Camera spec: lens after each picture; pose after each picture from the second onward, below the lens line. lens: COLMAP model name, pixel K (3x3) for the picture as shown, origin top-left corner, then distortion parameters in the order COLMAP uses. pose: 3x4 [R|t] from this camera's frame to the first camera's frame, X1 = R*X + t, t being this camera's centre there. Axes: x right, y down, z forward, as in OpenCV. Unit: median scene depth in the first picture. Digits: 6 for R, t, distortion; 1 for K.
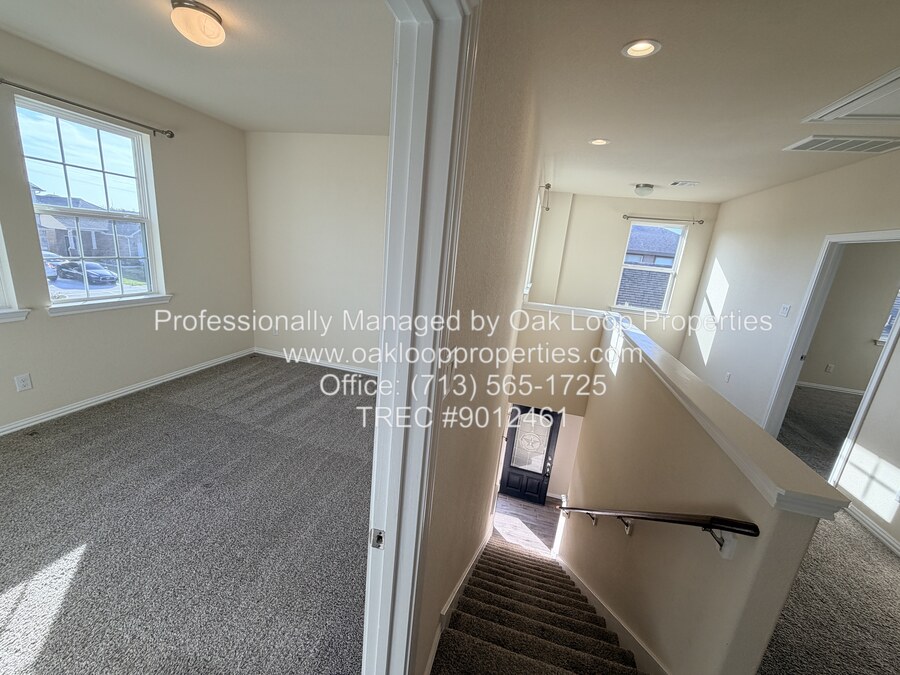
lens RADIAL K [[357.0, 0, 450.5], [0, 357.0, 337.6], [0, 0, 1]] dist [-0.000211, 0.000286]
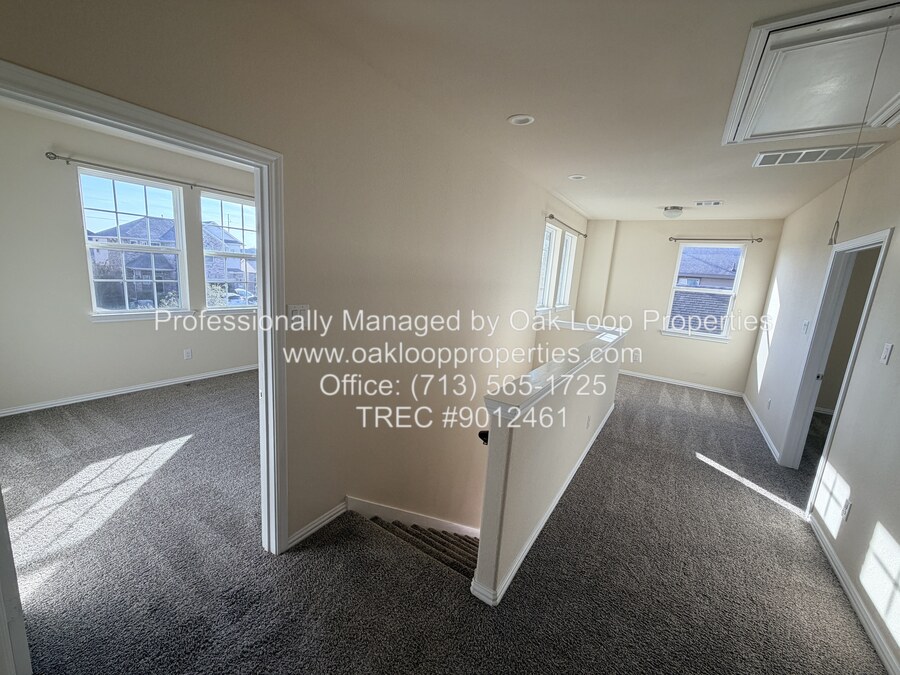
lens RADIAL K [[357.0, 0, 446.6], [0, 357.0, 336.8], [0, 0, 1]] dist [-0.000211, 0.000286]
pose [[0.949397, 0.030303, -0.312615, 0.260046], [-0.060275, 0.994413, -0.086660, 0.064001], [0.308242, 0.101118, 0.945919, -0.118870]]
